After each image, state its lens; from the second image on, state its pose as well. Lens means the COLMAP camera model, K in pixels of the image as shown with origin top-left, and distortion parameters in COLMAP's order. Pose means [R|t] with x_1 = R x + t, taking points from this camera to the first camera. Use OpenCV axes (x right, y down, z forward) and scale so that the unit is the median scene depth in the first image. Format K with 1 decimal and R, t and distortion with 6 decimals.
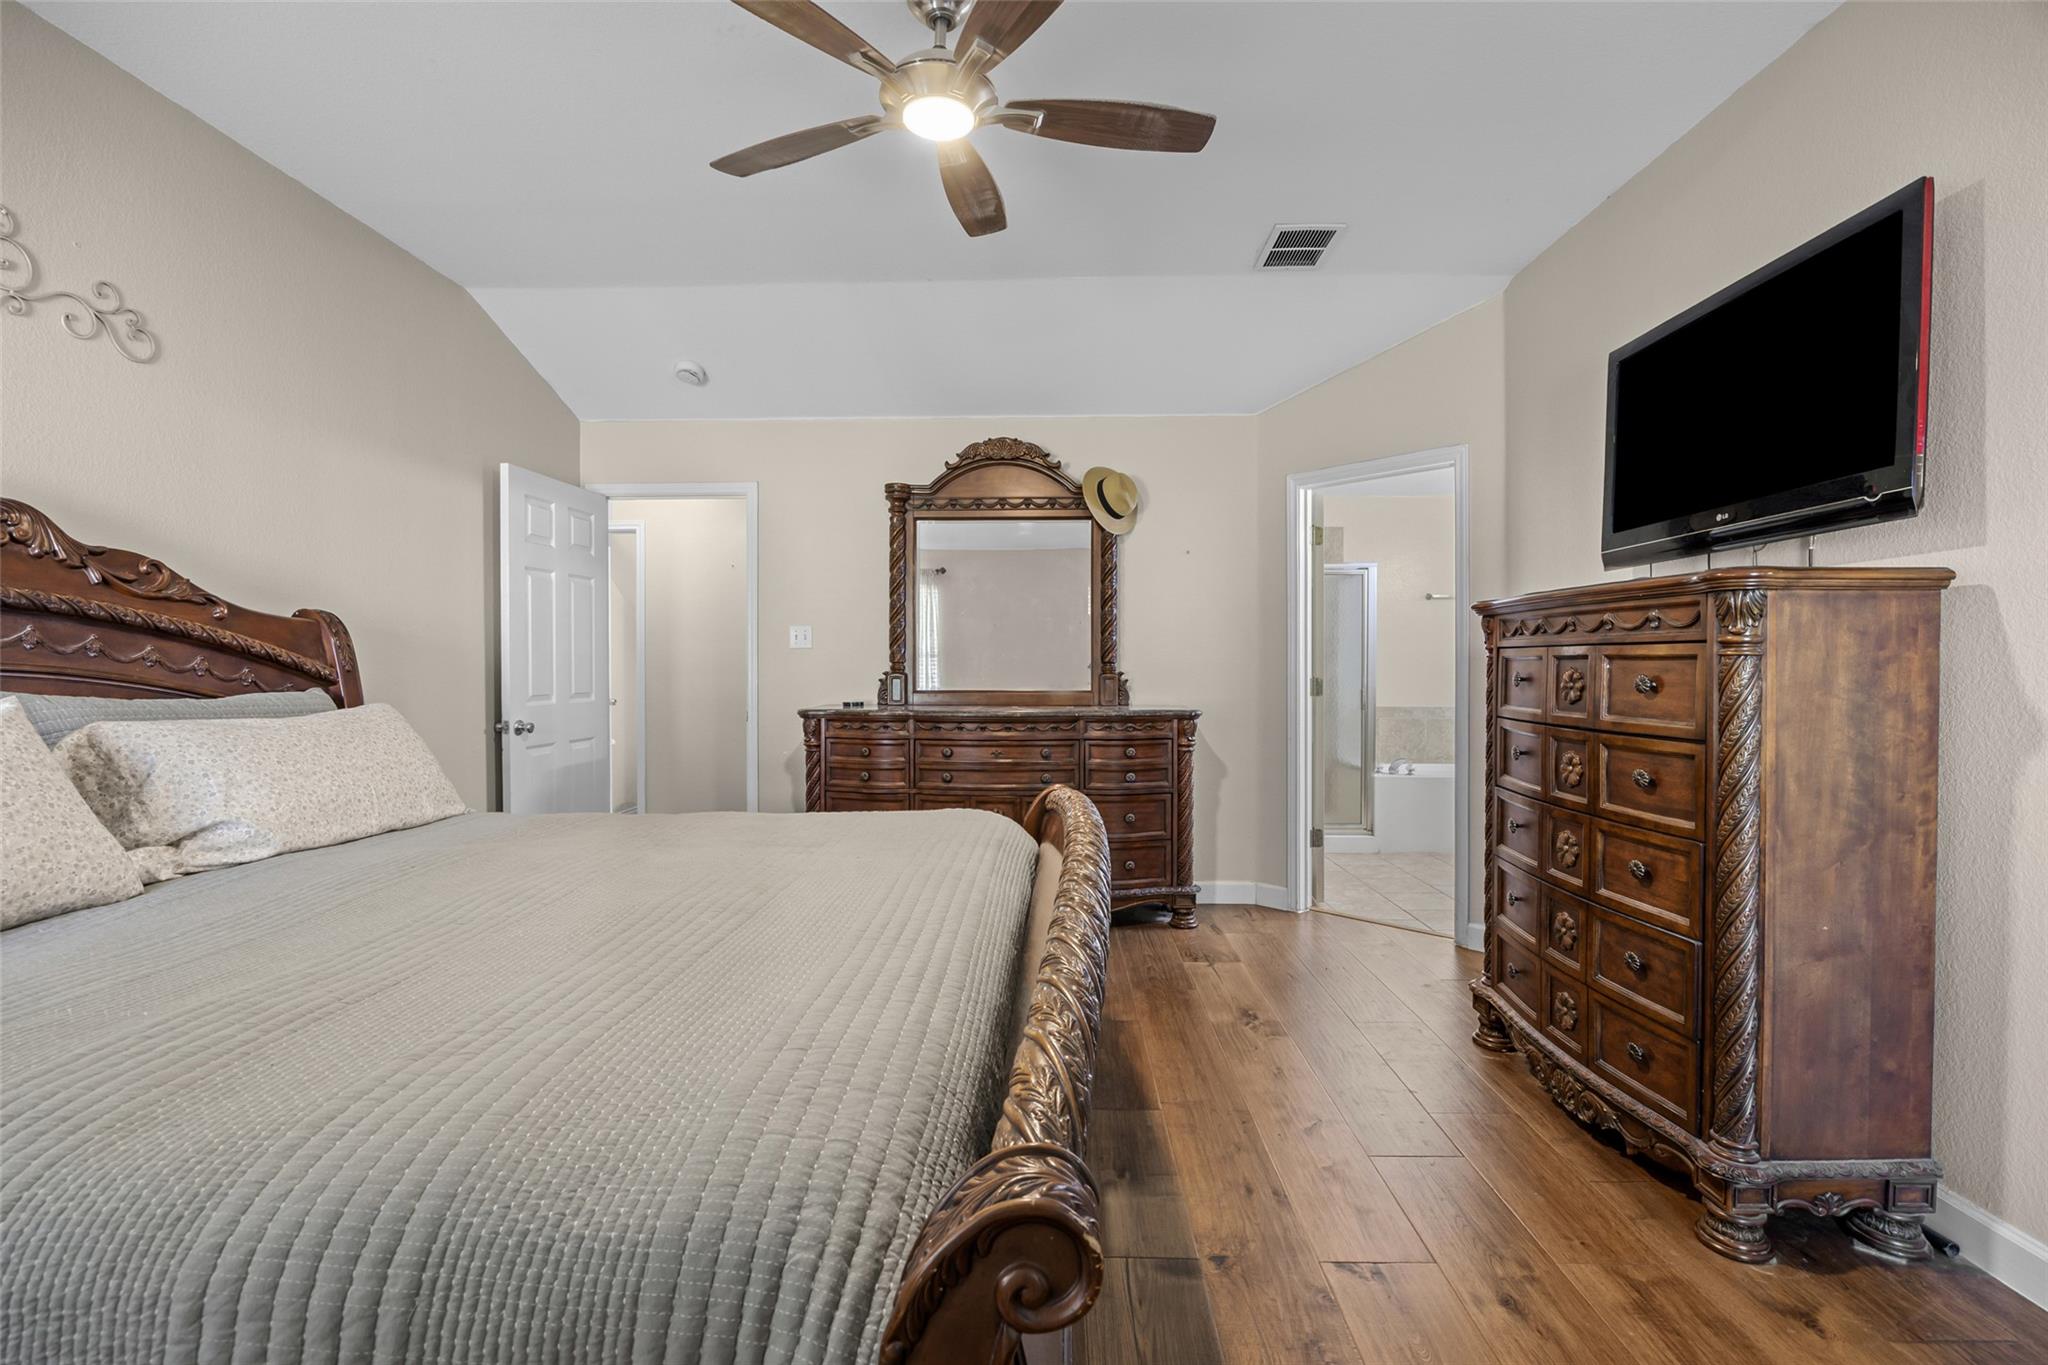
lens RADIAL K [[874.1, 0, 1024.0], [0, 874.1, 682.5], [0, 0, 1]] dist [-0.000980, 0.000037]
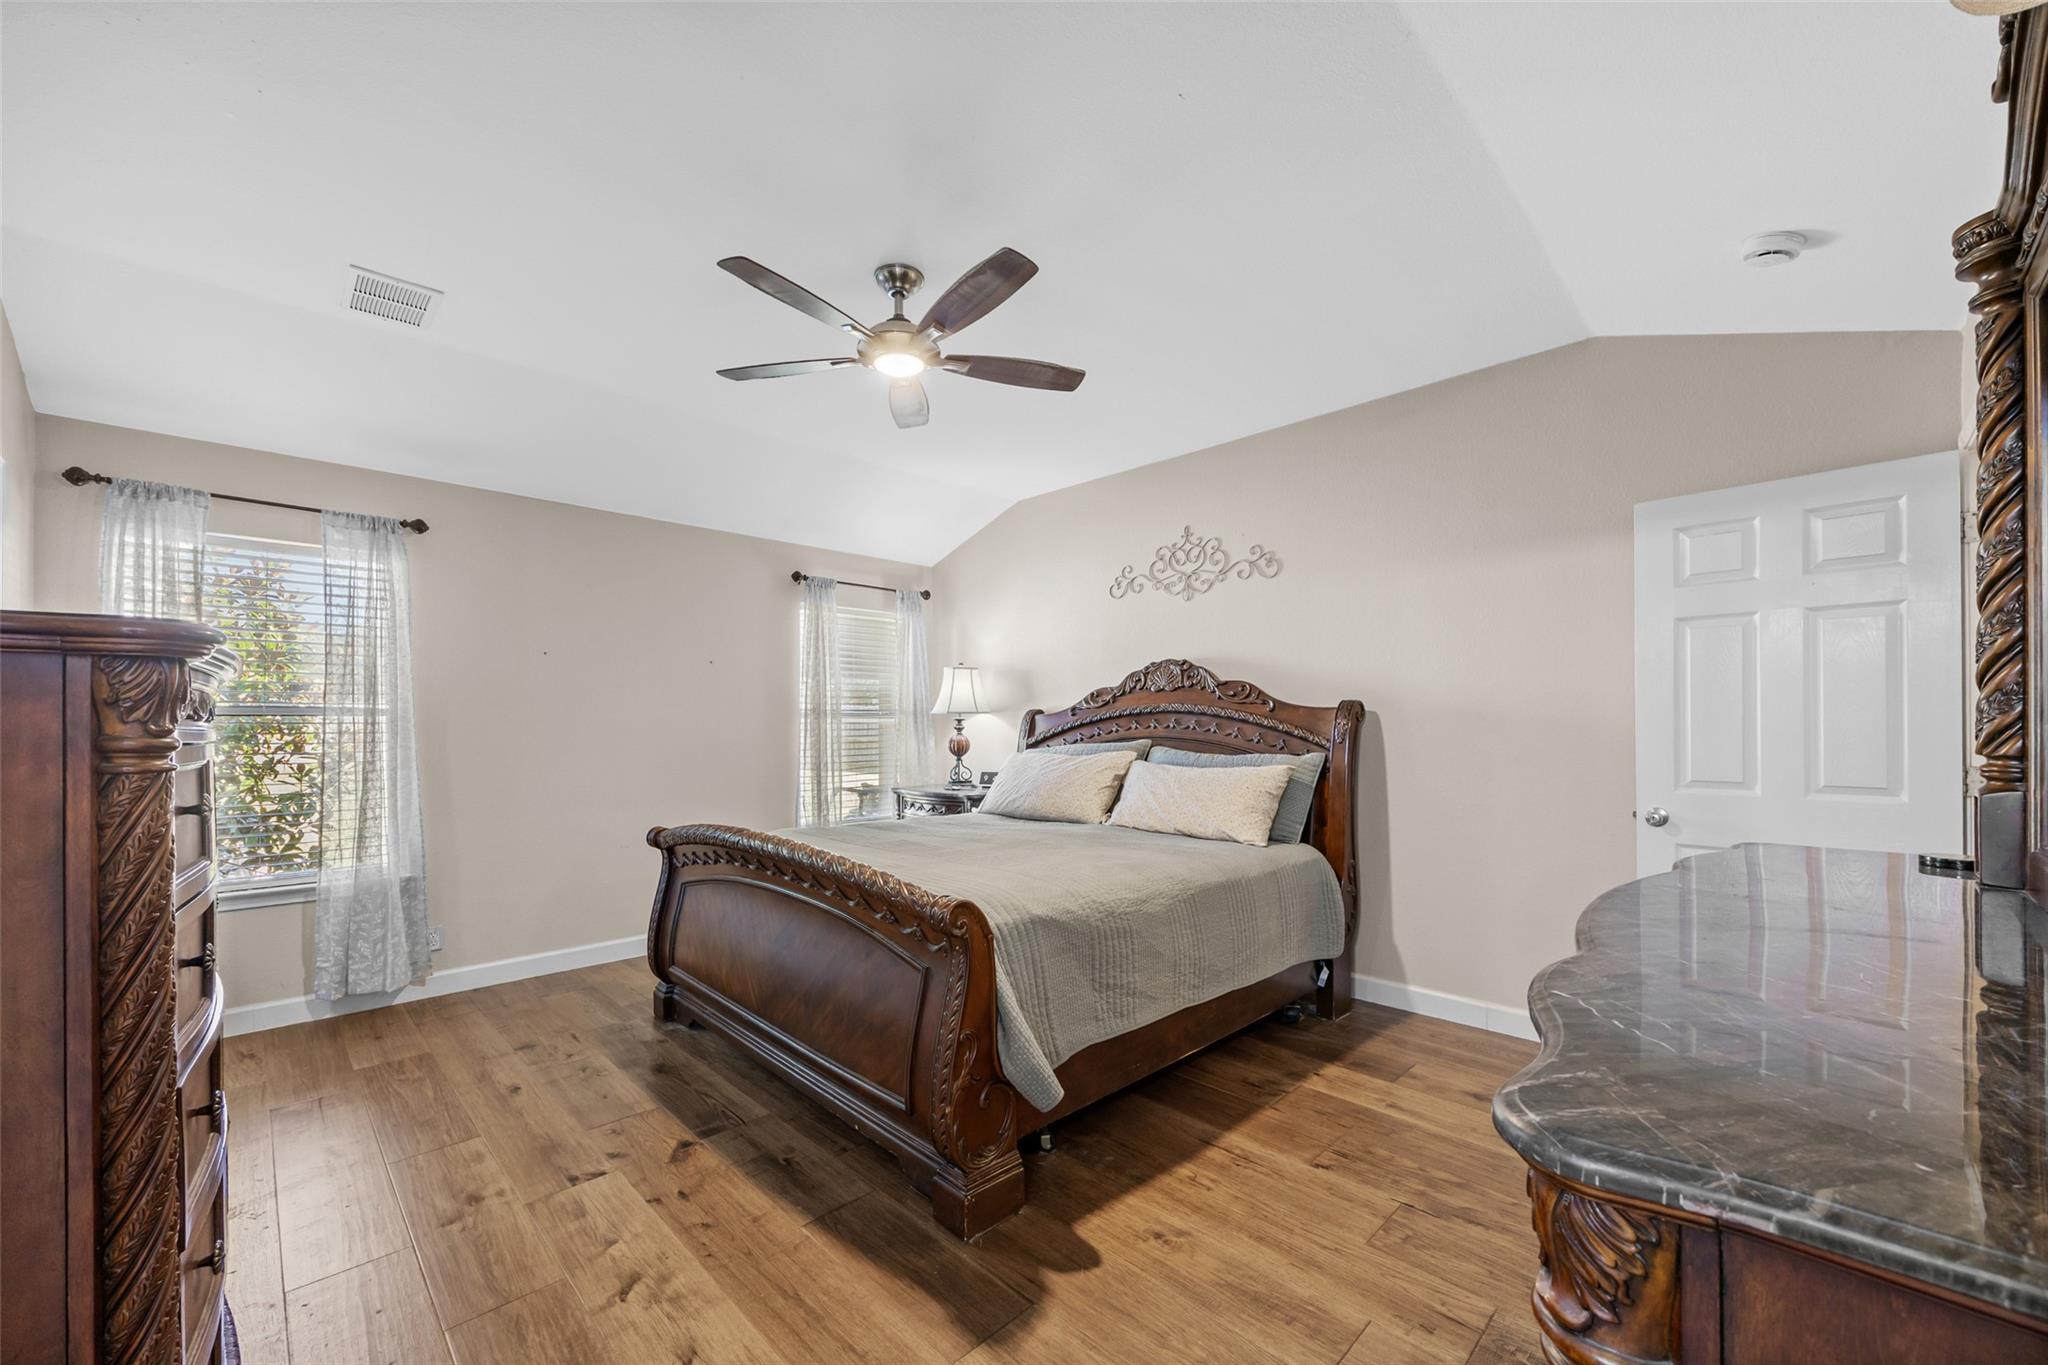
lens RADIAL K [[814.4, 0, 1023.0], [0, 814.4, 724.5], [0, 0, 1]] dist [-0.000543, 0.000021]
pose [[-0.700482, 0.006057, -0.713644, 0.652443], [-0.007888, 0.999837, 0.016229, -0.071840], [0.713626, 0.016997, -0.700320, 1.904986]]
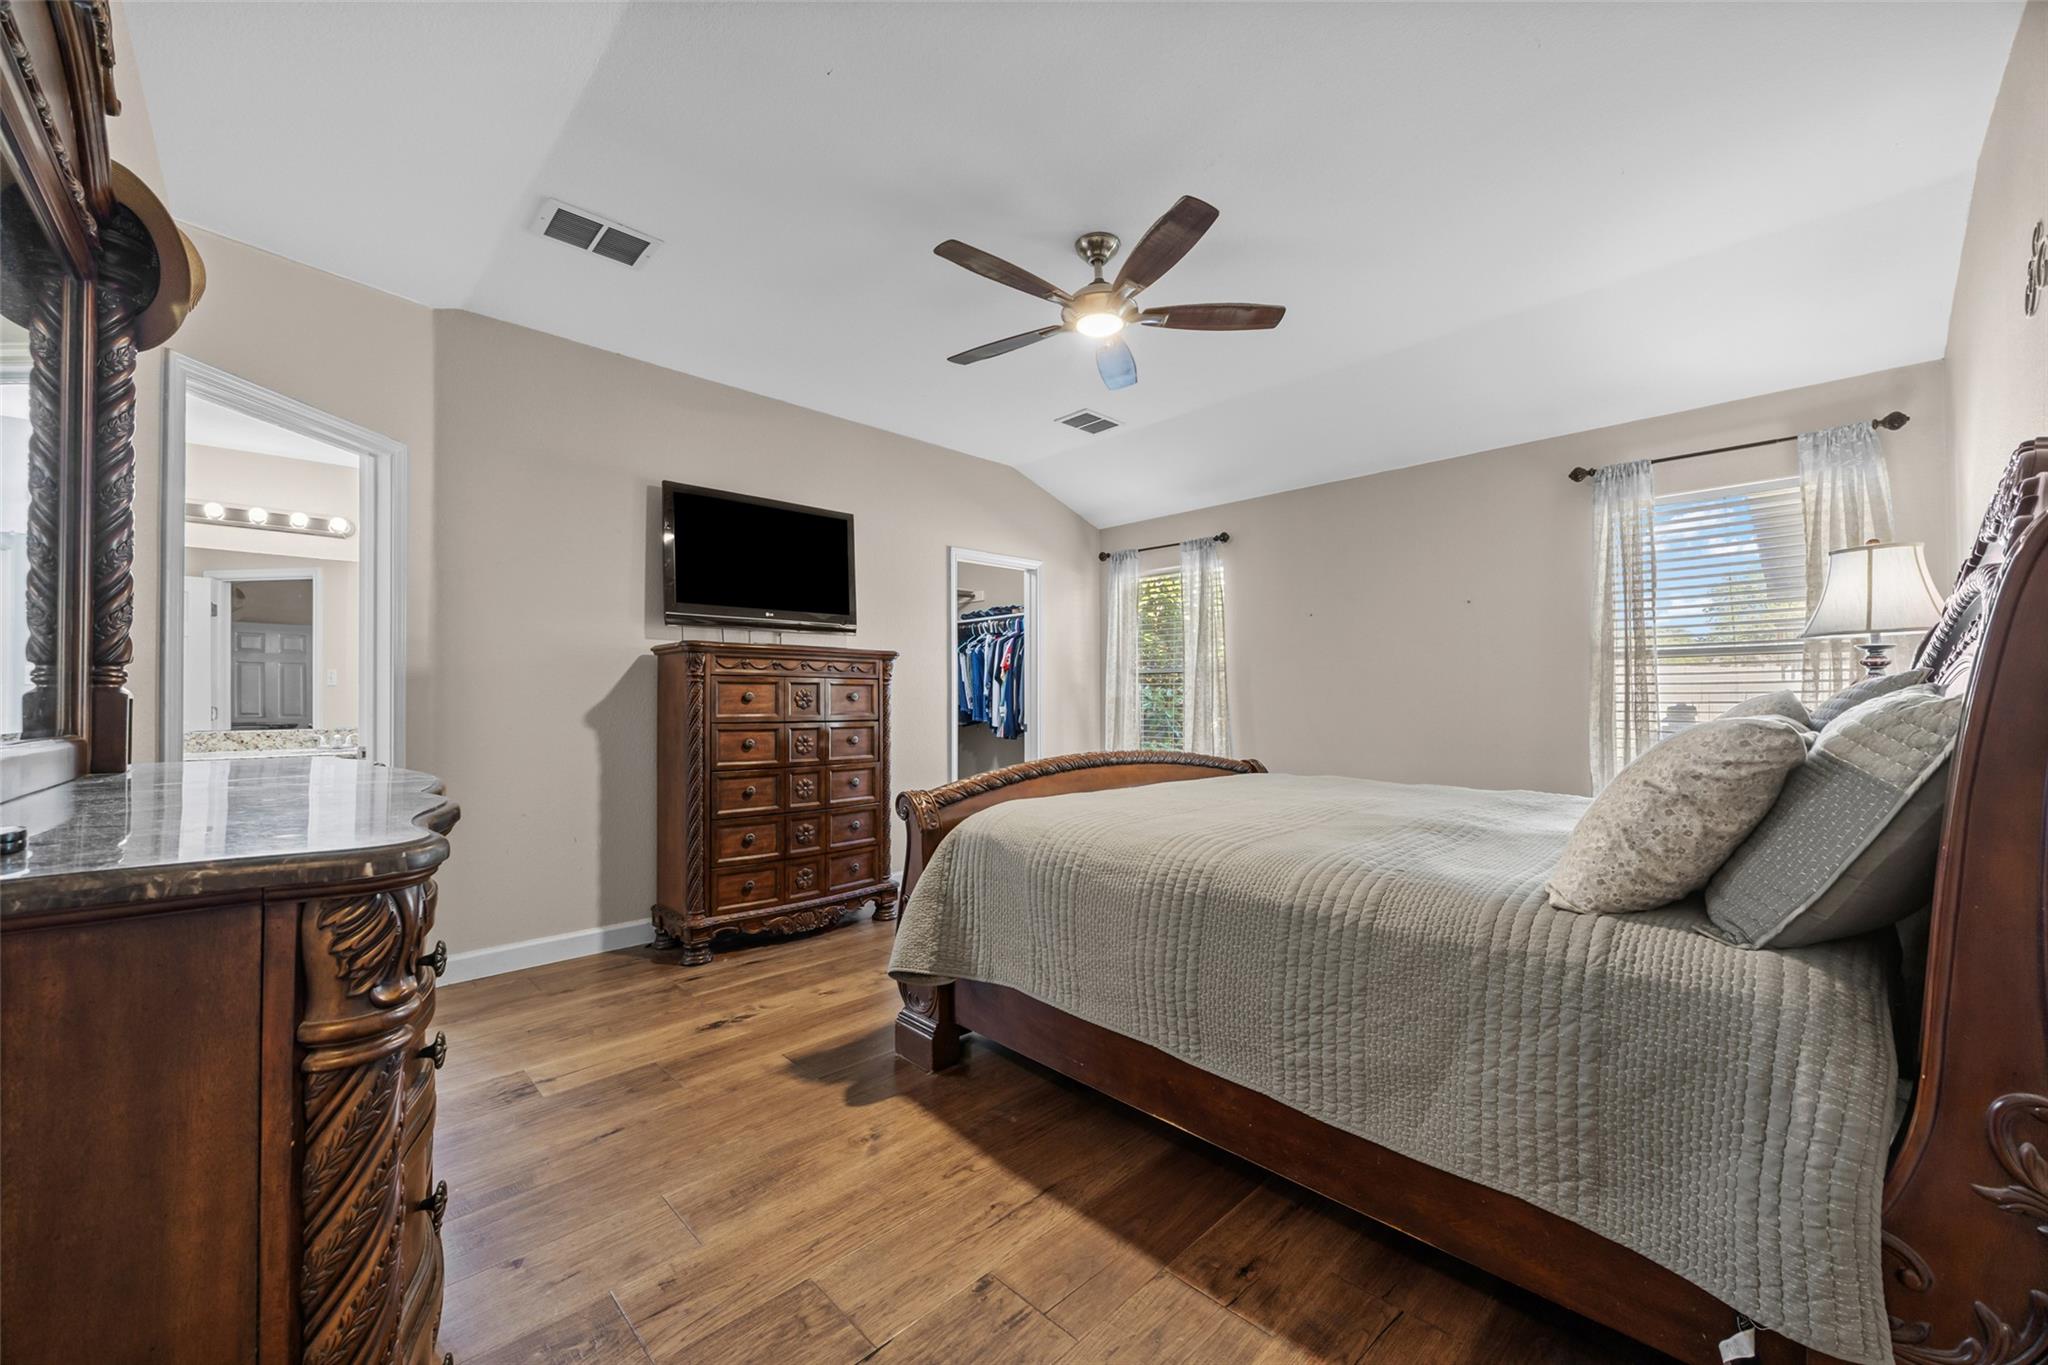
lens RADIAL K [[787.9, 0, 1014.2], [0, 787.9, 693.1], [0, 0, 1]] dist [-0.002512, -0.000076]
pose [[-0.700977, 0.013192, 0.713062, -0.885587], [0.019926, 0.999801, 0.001092, -0.000801], [-0.712905, 0.014974, -0.701100, 1.905190]]
